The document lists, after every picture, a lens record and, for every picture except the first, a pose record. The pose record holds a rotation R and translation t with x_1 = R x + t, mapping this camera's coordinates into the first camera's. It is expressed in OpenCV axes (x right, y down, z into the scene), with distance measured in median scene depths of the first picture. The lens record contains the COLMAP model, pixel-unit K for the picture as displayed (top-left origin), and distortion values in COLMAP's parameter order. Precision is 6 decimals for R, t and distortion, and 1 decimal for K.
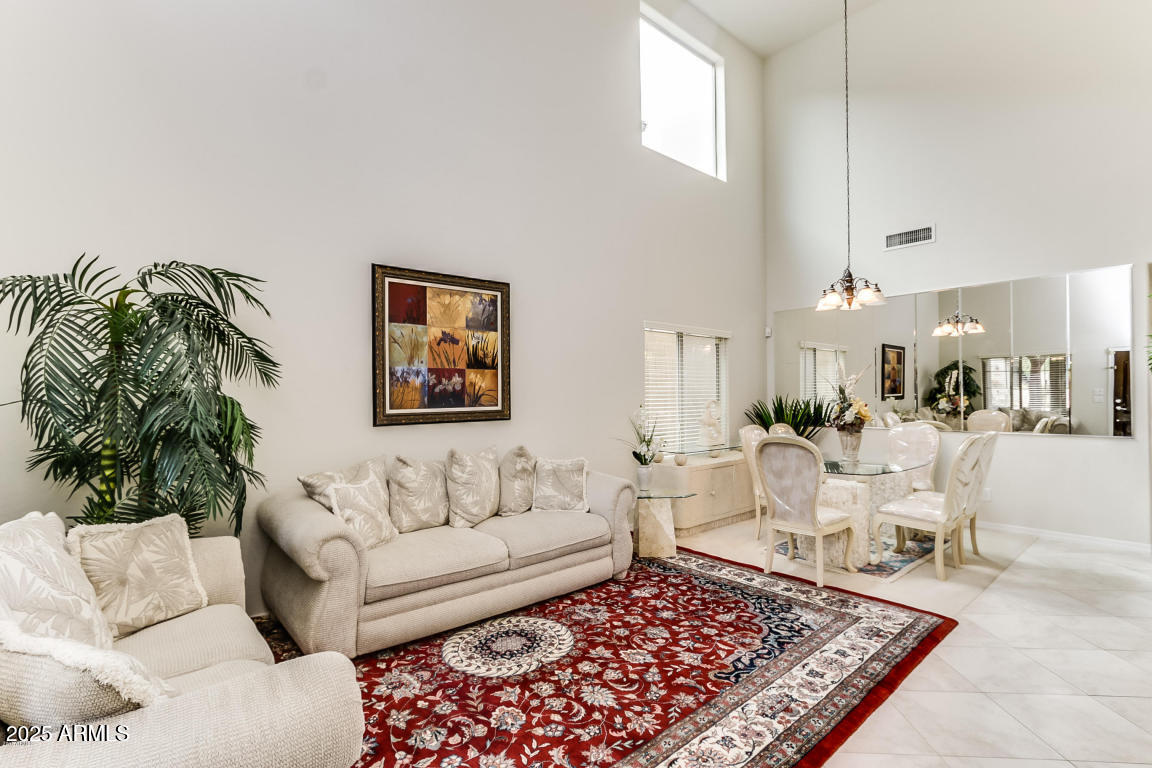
lens RADIAL K [[544.0, 0, 569.6], [0, 544.0, 385.7], [0, 0, 1]] dist [-0.010209, 0.007243]
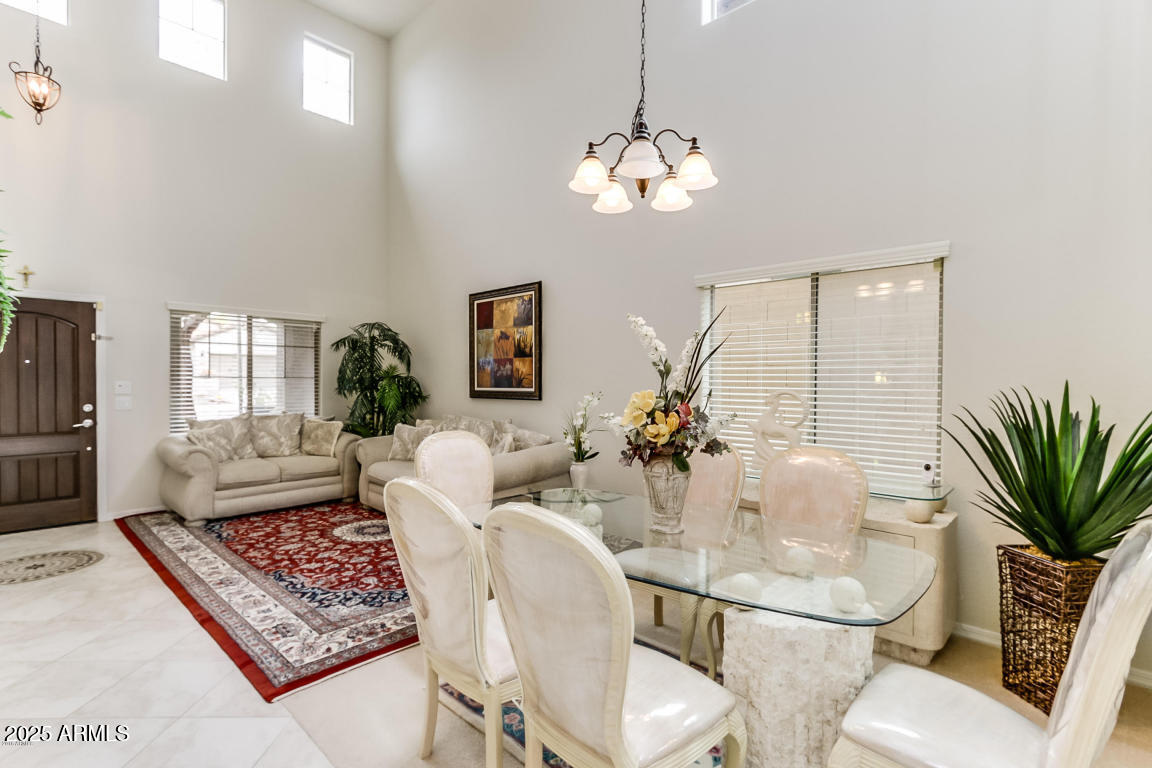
lens RADIAL K [[544.0, 0, 562.7], [0, 544.0, 383.0], [0, 0, 1]] dist [-0.010209, 0.007243]
pose [[0.092083, 0.016400, -0.995616, 1.219938], [0.011189, 0.999784, 0.017503, 0.007776], [0.995688, -0.012752, 0.091880, 1.110619]]
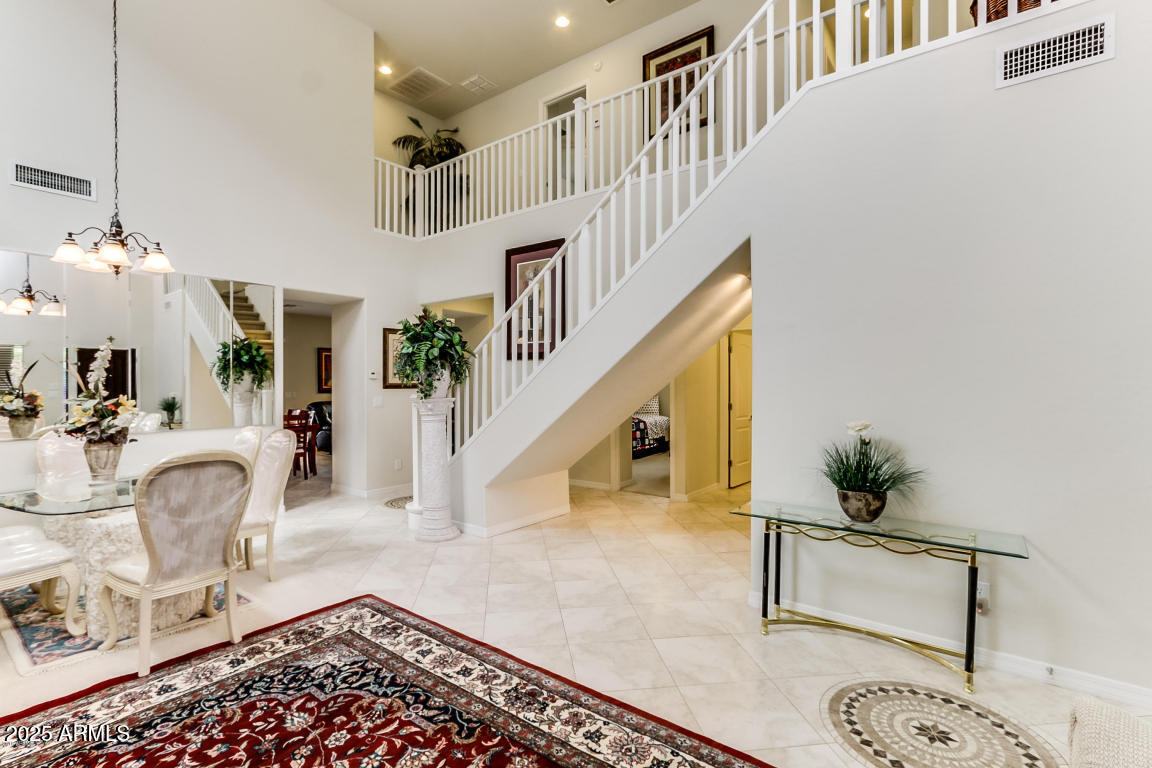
lens RADIAL K [[544.0, 0, 575.3], [0, 544.0, 383.0], [0, 0, 1]] dist [-0.010209, 0.007243]
pose [[-0.204114, 0.003252, 0.978942, -0.382762], [-0.011672, 0.999915, -0.005755, 0.004011], [-0.978878, -0.012601, -0.204058, 0.689701]]
